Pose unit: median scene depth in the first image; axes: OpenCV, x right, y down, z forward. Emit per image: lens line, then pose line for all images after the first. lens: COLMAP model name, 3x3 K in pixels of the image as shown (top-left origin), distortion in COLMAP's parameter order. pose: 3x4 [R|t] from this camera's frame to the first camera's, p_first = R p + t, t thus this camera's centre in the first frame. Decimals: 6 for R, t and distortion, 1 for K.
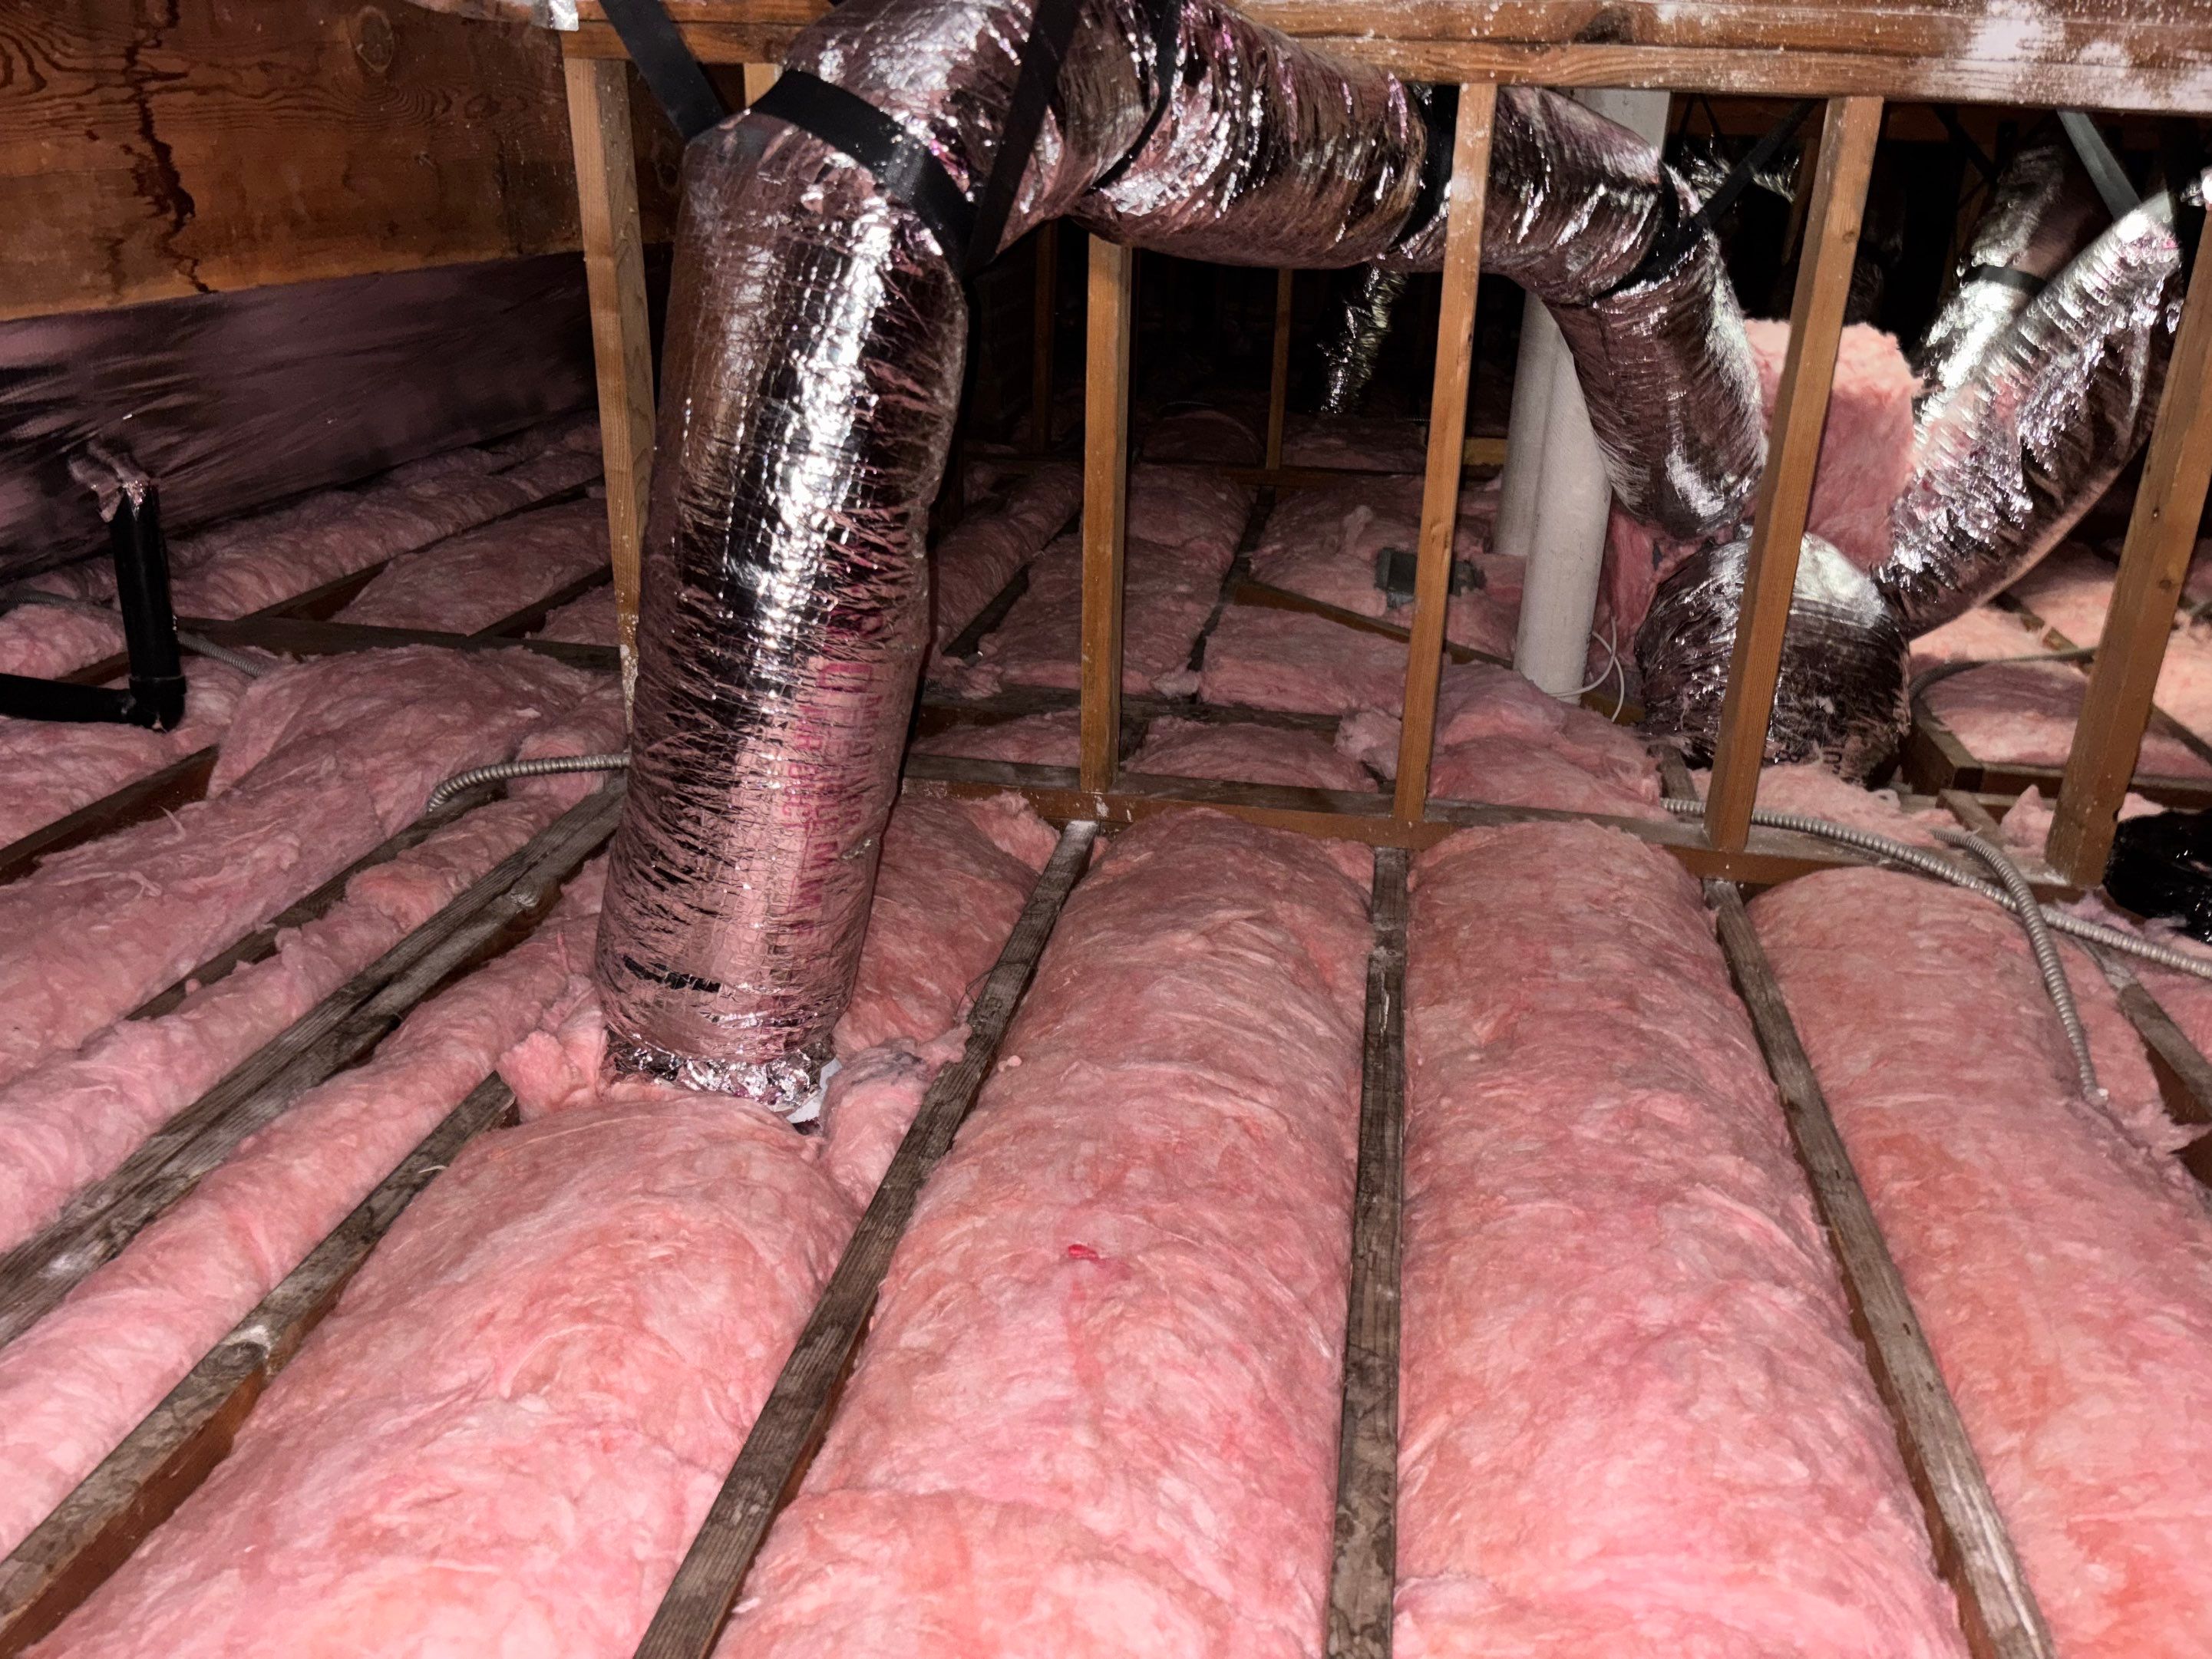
lens RADIAL K [[1681.4, 0, 1110.6], [0, 1681.4, 842.1], [0, 0, 1]] dist [0.046846, -0.061051]
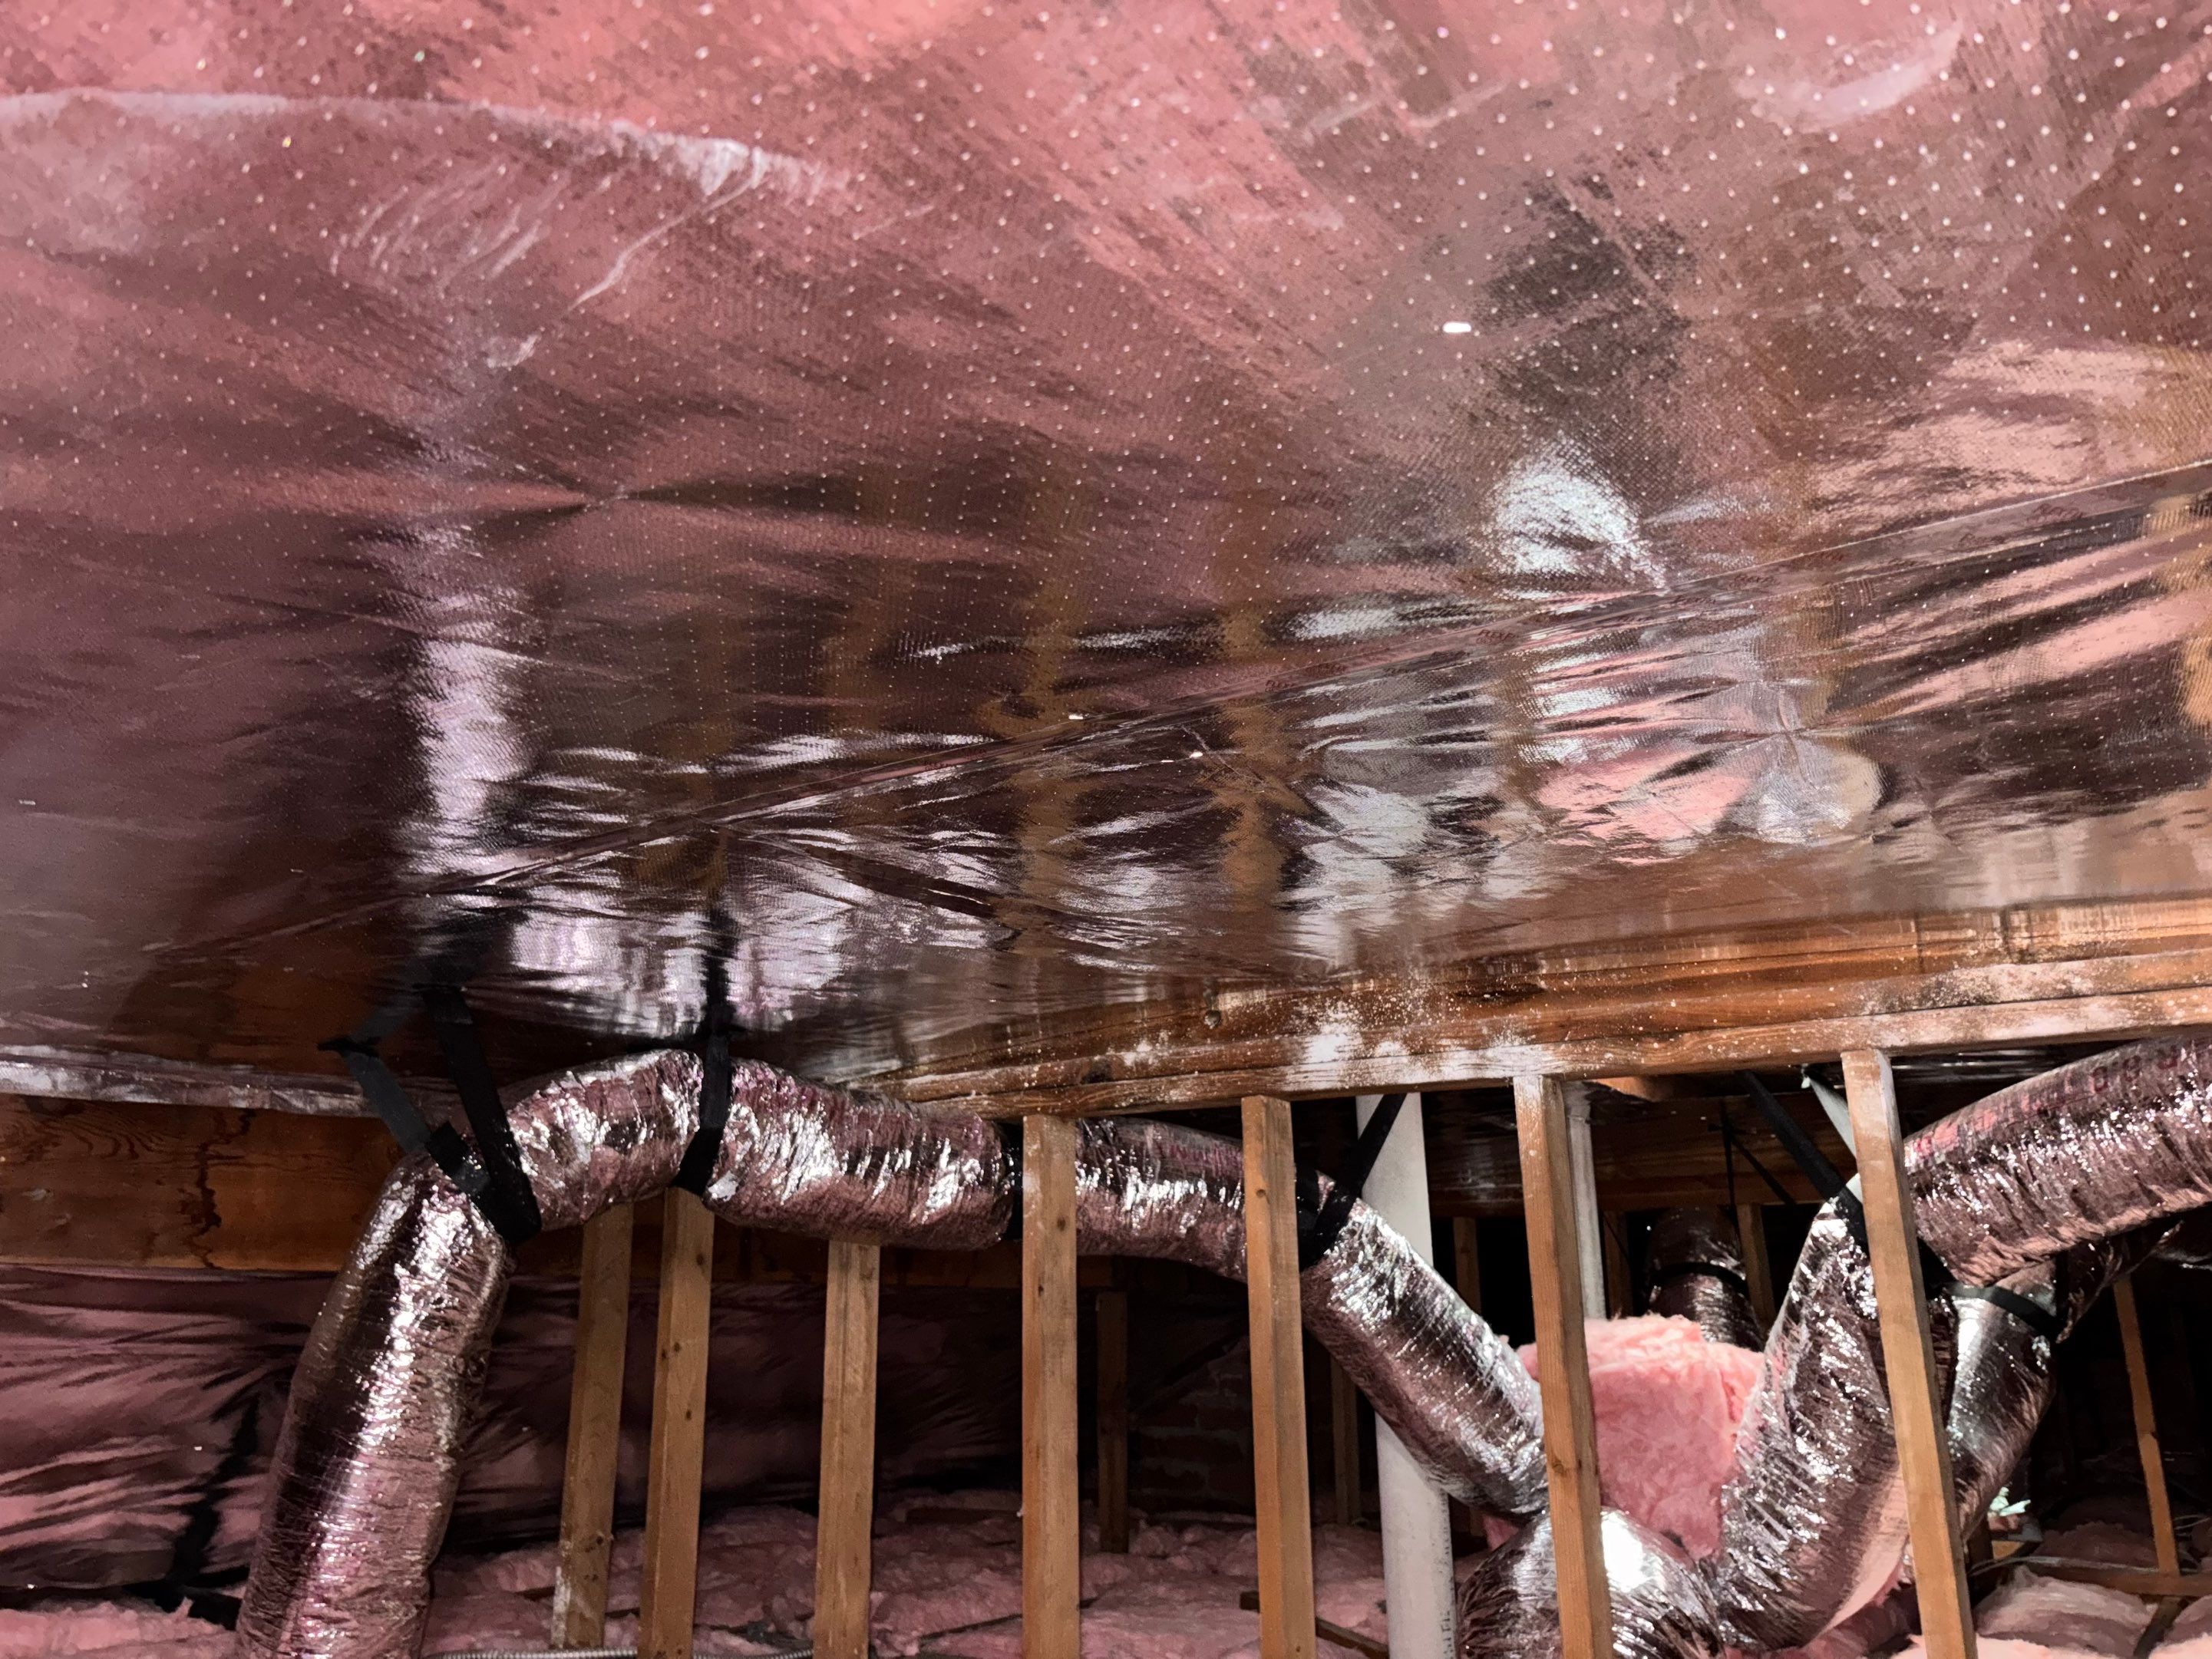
lens RADIAL K [[1681.4, 0, 1103.4], [0, 1681.4, 815.0], [0, 0, 1]] dist [0.046846, -0.061051]
pose [[0.910831, -0.158876, -0.380981, 0.916606], [-0.120580, 0.780297, -0.613675, 0.246686], [0.394776, 0.604893, 0.691561, -0.143568]]
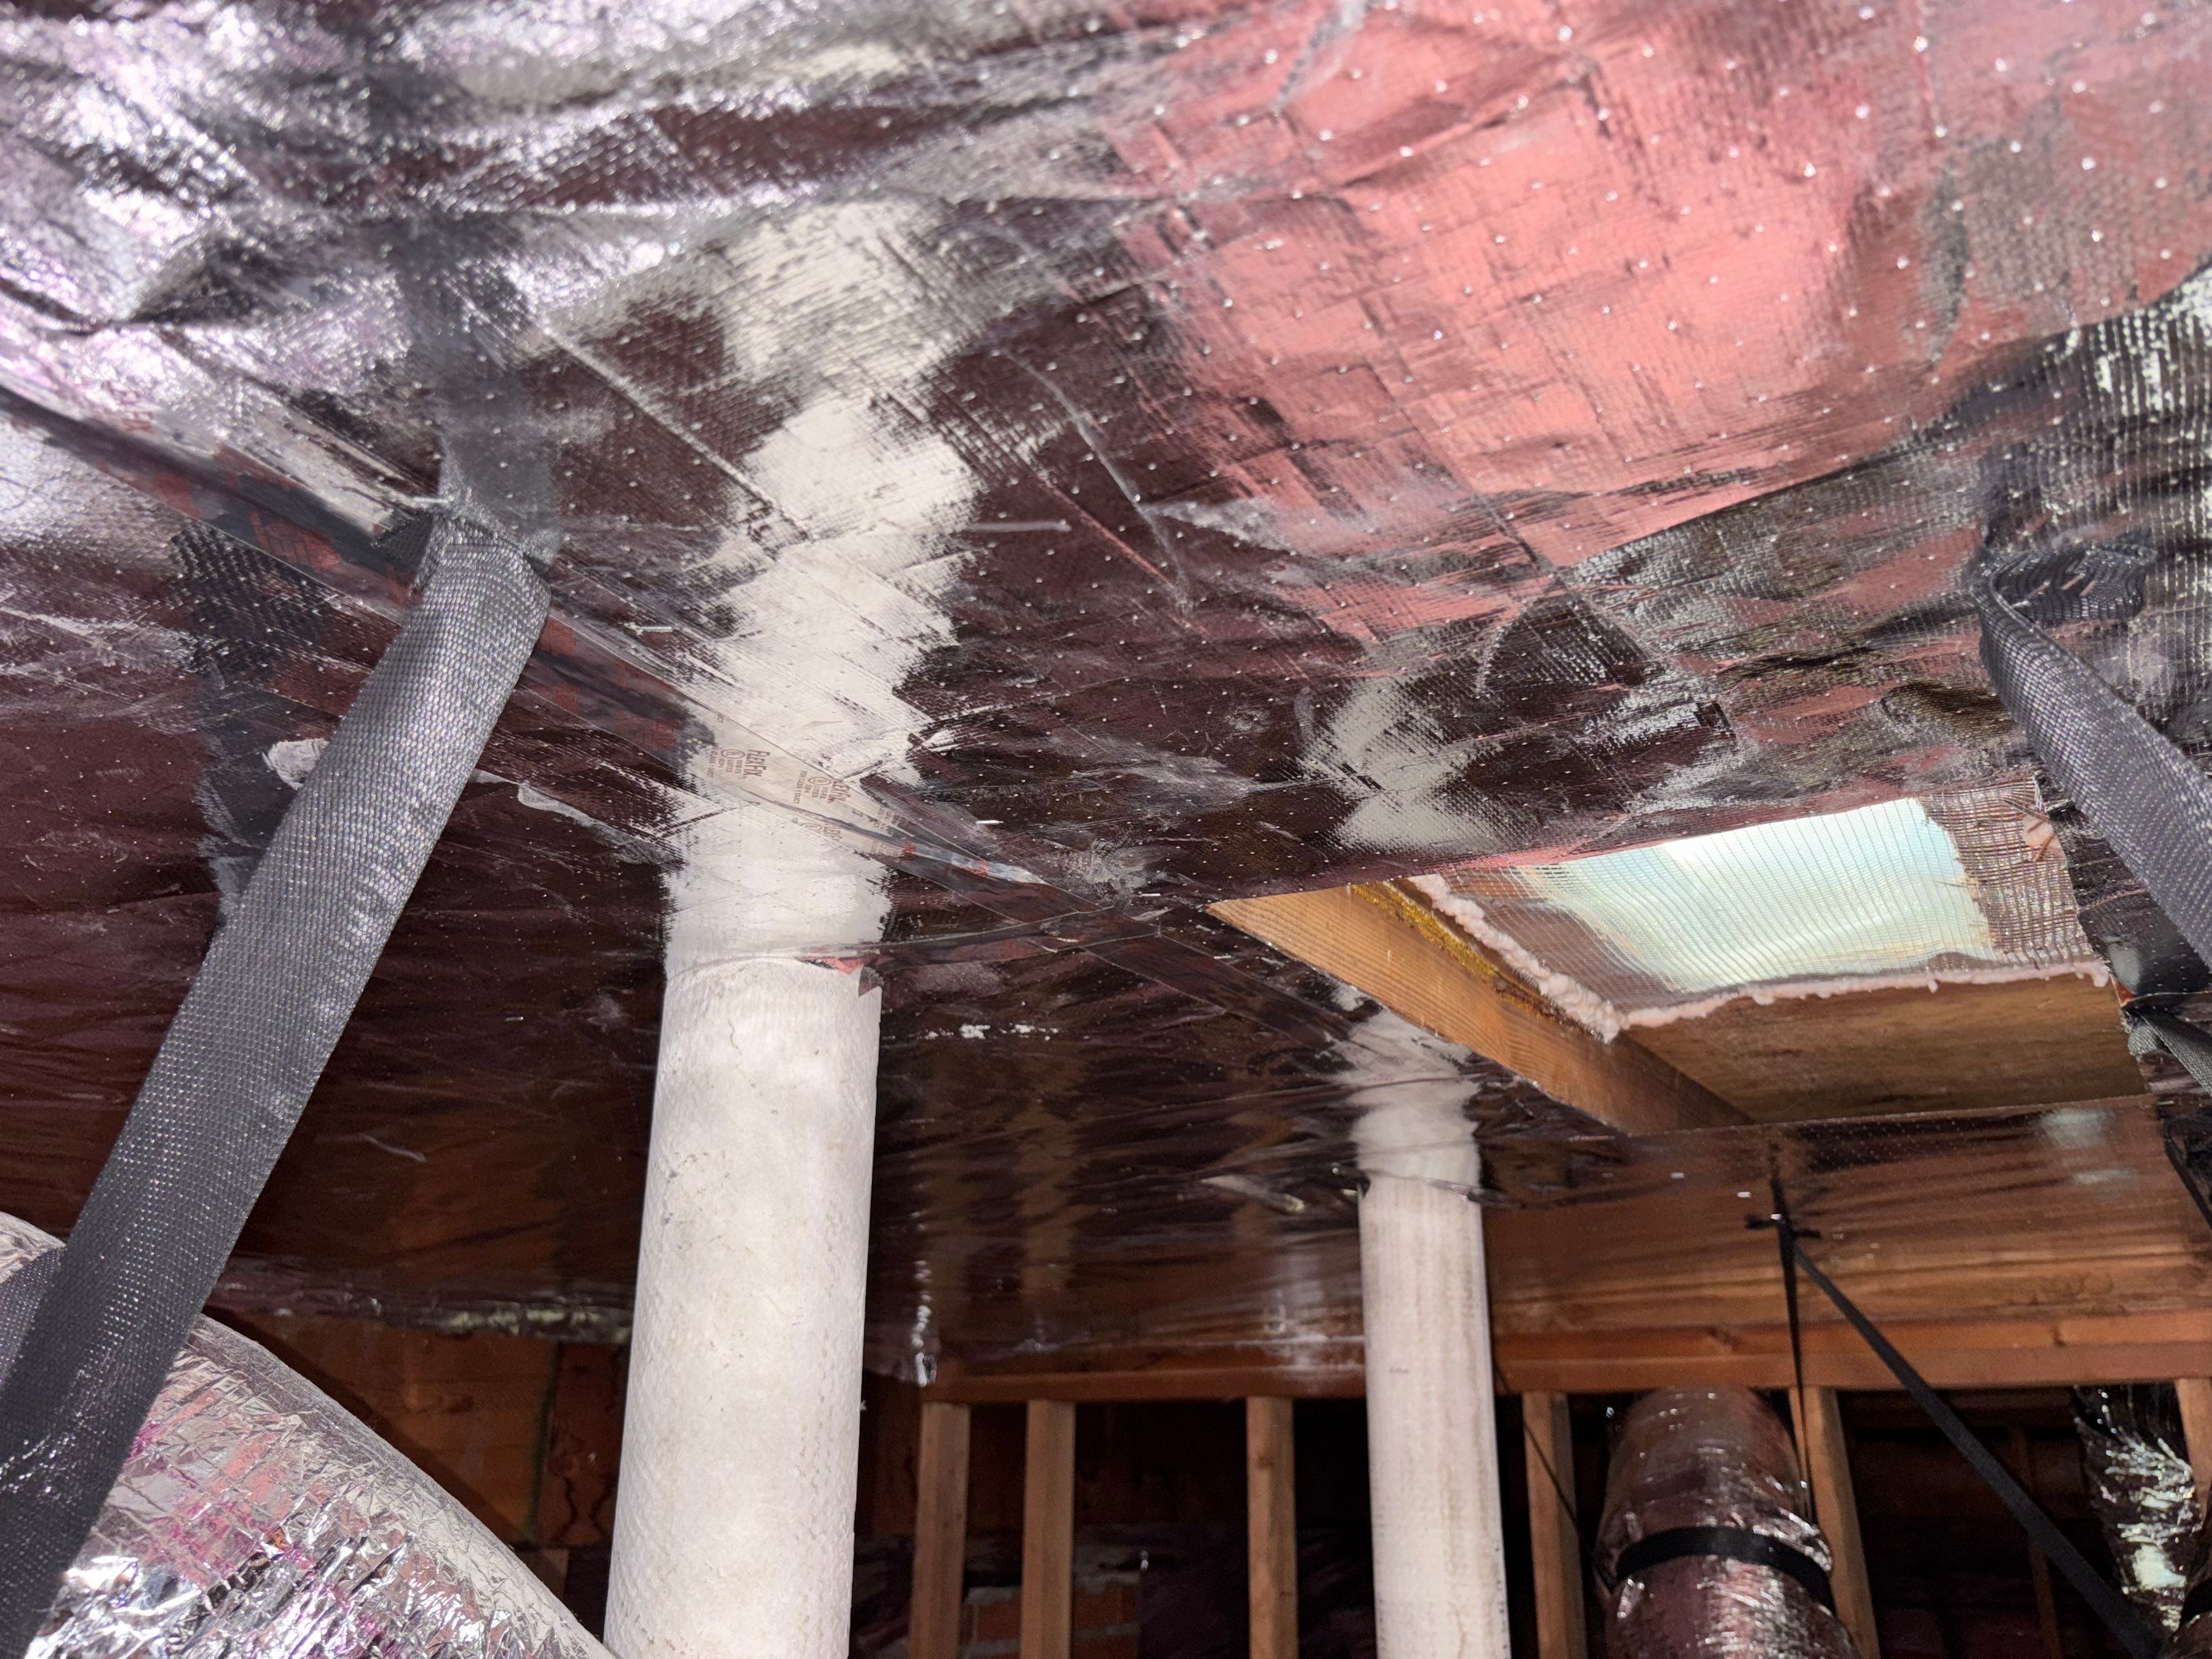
lens RADIAL K [[1681.4, 0, 1116.9], [0, 1681.4, 832.1], [0, 0, 1]] dist [0.046846, -0.061051]
pose [[0.925897, -0.160781, -0.341855, 0.751965], [-0.117022, 0.738338, -0.664201, -0.397334], [0.359196, 0.654986, 0.664810, 1.088606]]
